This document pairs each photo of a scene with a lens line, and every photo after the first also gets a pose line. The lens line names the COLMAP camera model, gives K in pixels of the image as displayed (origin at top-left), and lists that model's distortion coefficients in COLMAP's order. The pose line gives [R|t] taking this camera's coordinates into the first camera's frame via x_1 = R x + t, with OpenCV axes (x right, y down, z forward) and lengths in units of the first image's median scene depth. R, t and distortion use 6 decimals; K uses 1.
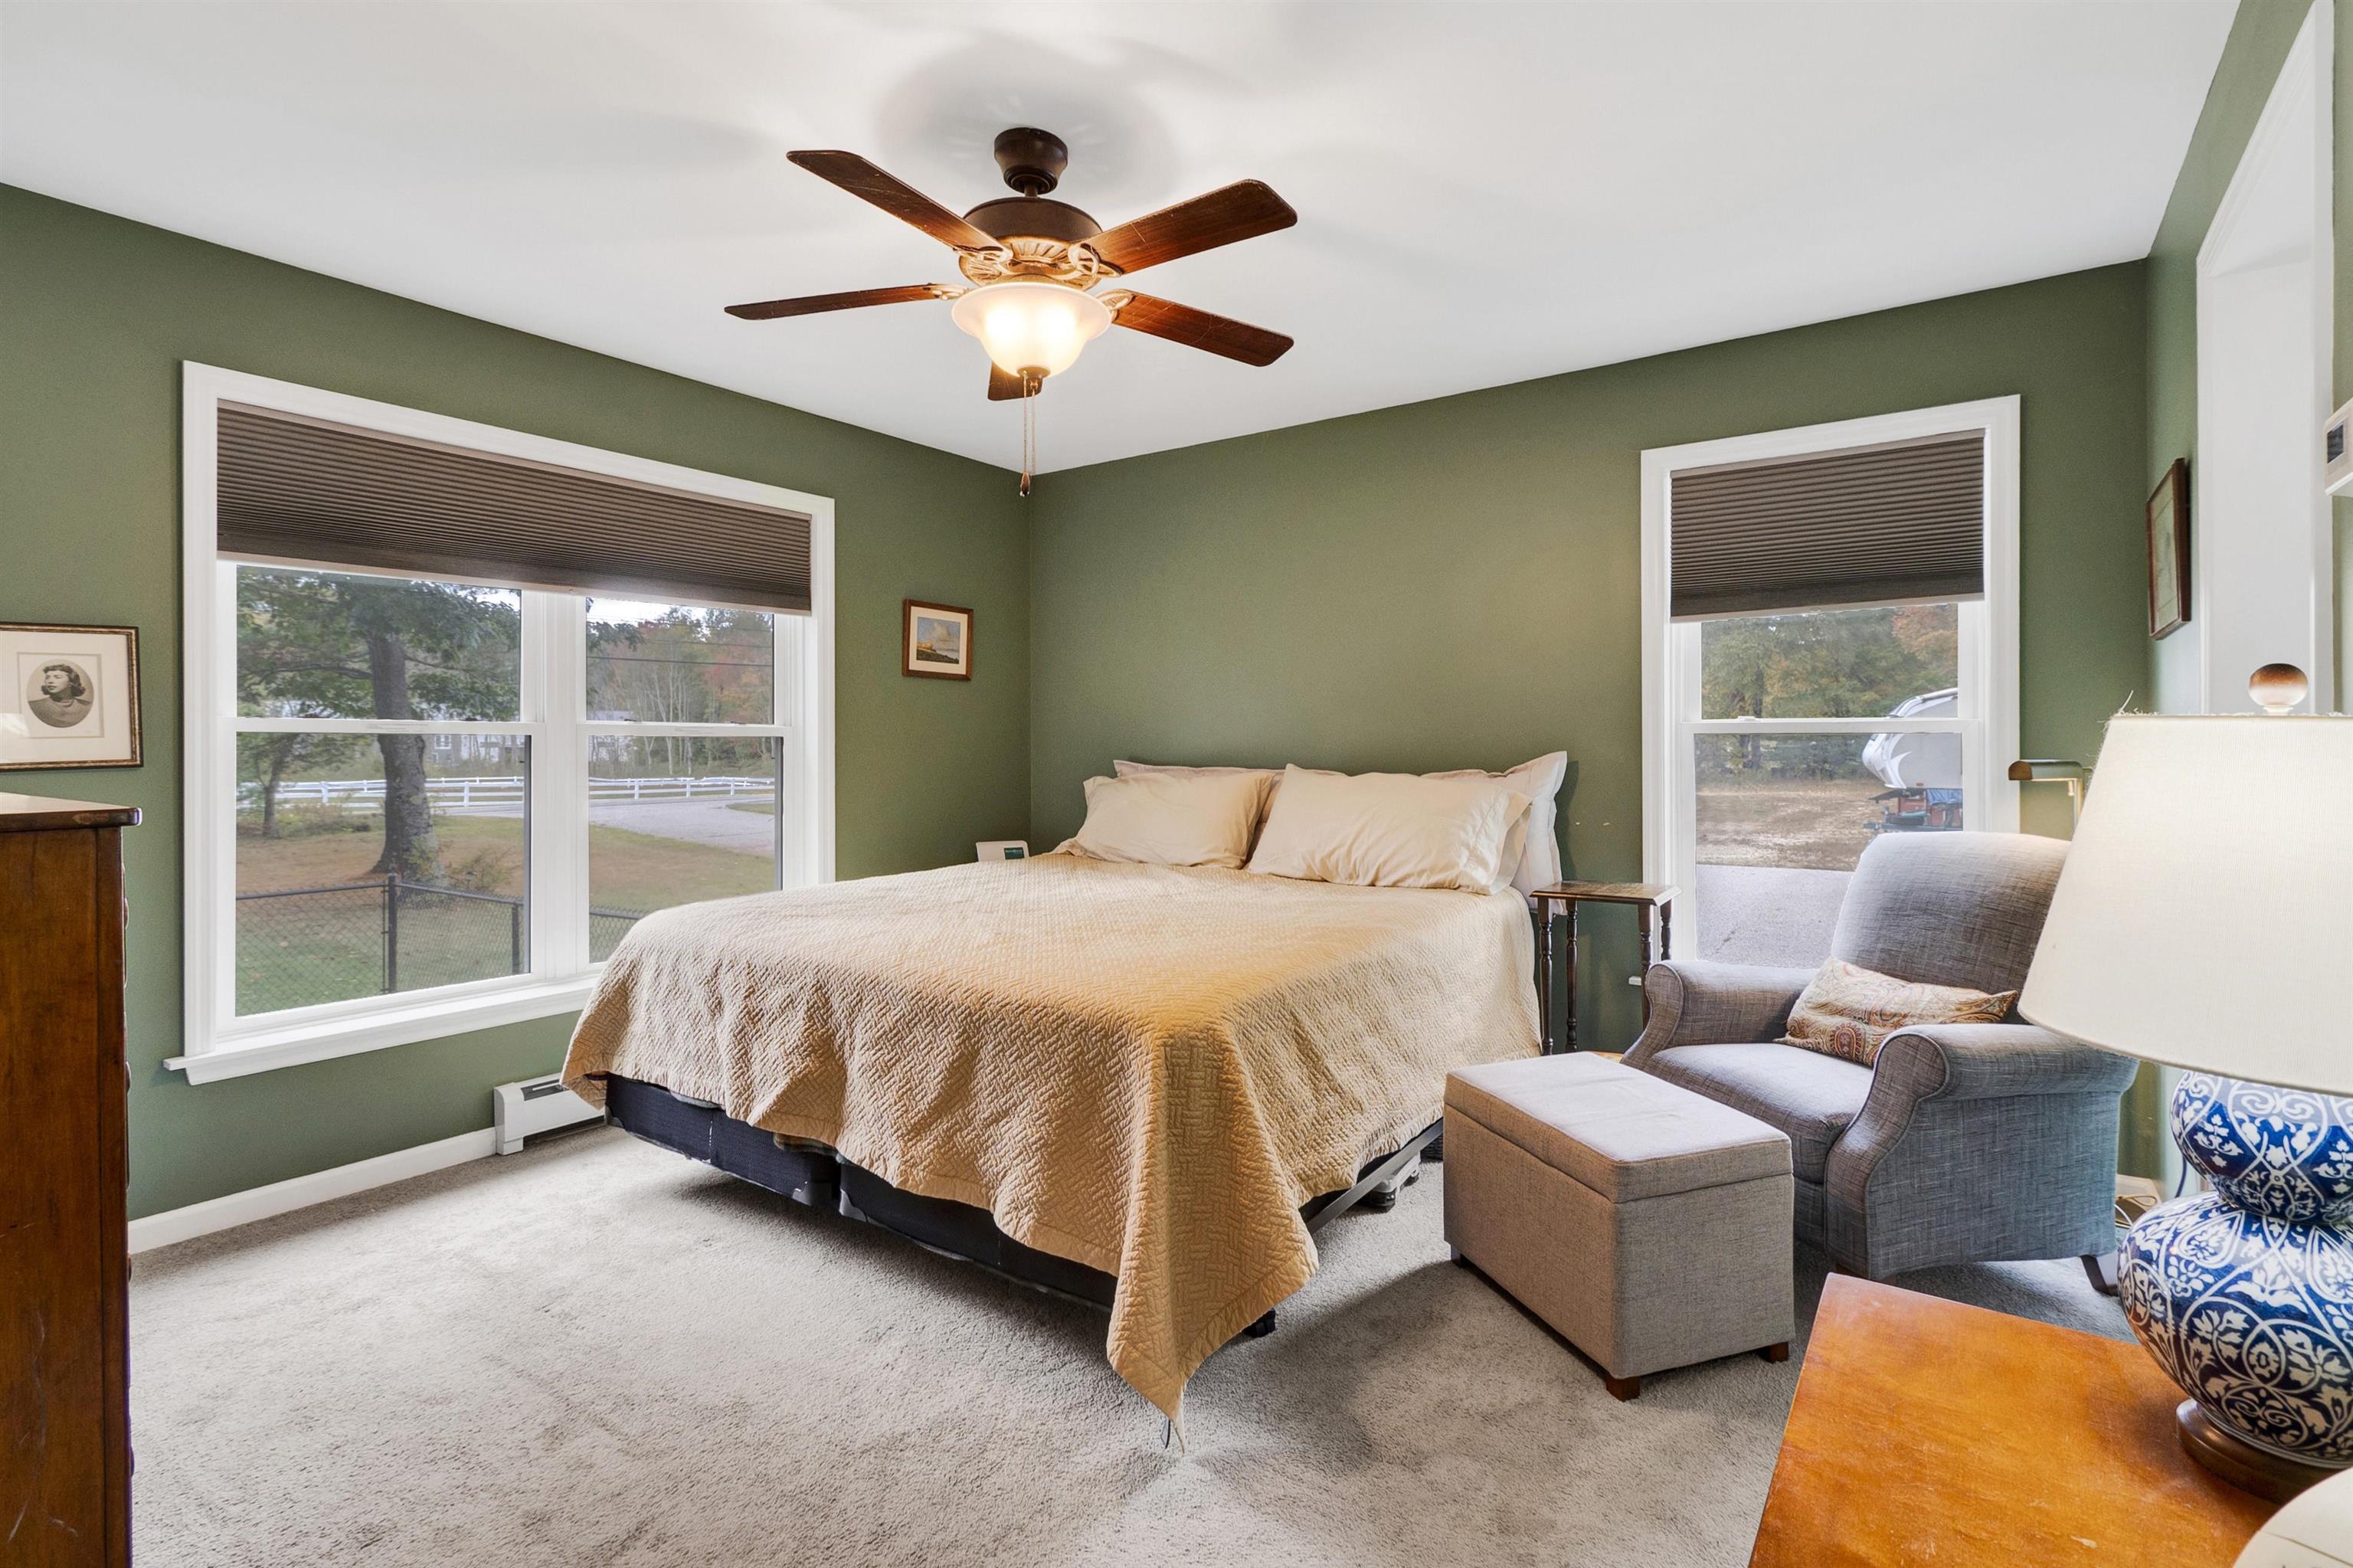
lens RADIAL K [[1090.1, 0, 1184.1], [0, 1090.1, 766.9], [0, 0, 1]] dist [0.026112, 0.000022]
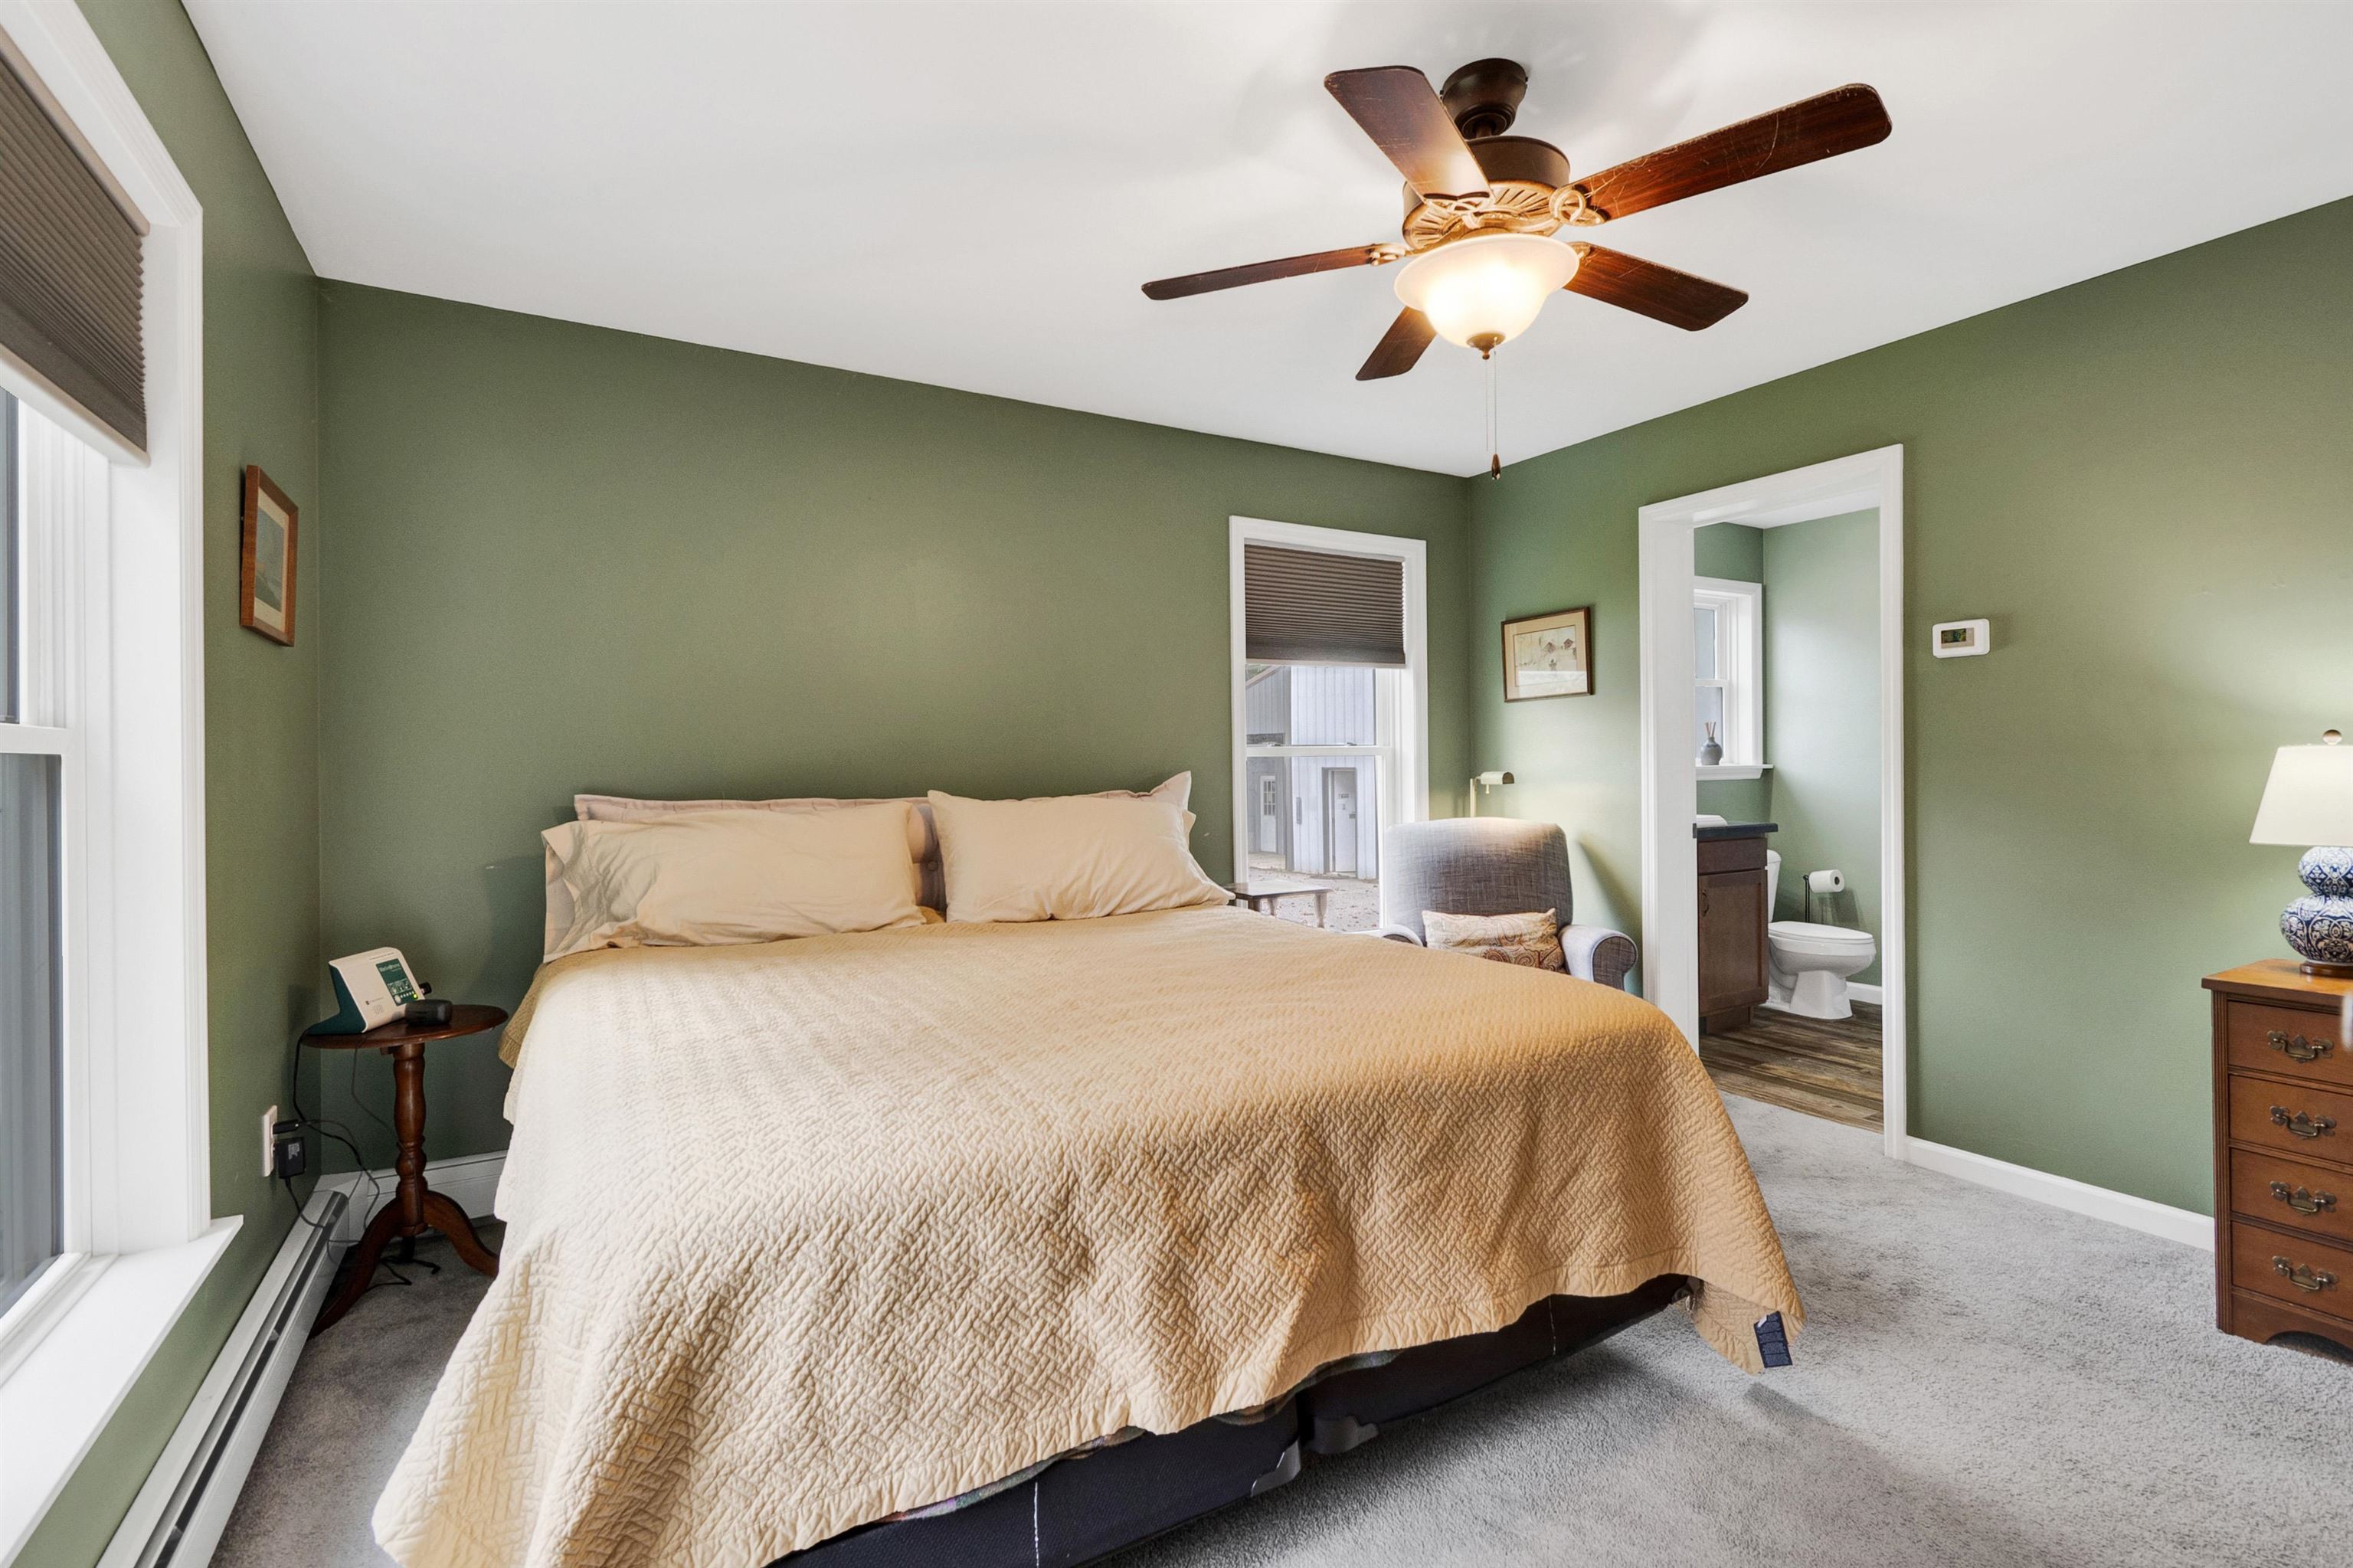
lens RADIAL K [[1115.1, 0, 1192.7], [0, 1115.1, 760.4], [0, 0, 1]] dist [0.006269, -0.000088]
pose [[0.389575, -0.000724, 0.920994, -0.963697], [0.028929, 0.999516, -0.011452, -0.016385], [-0.920540, 0.031105, 0.389408, 0.784844]]
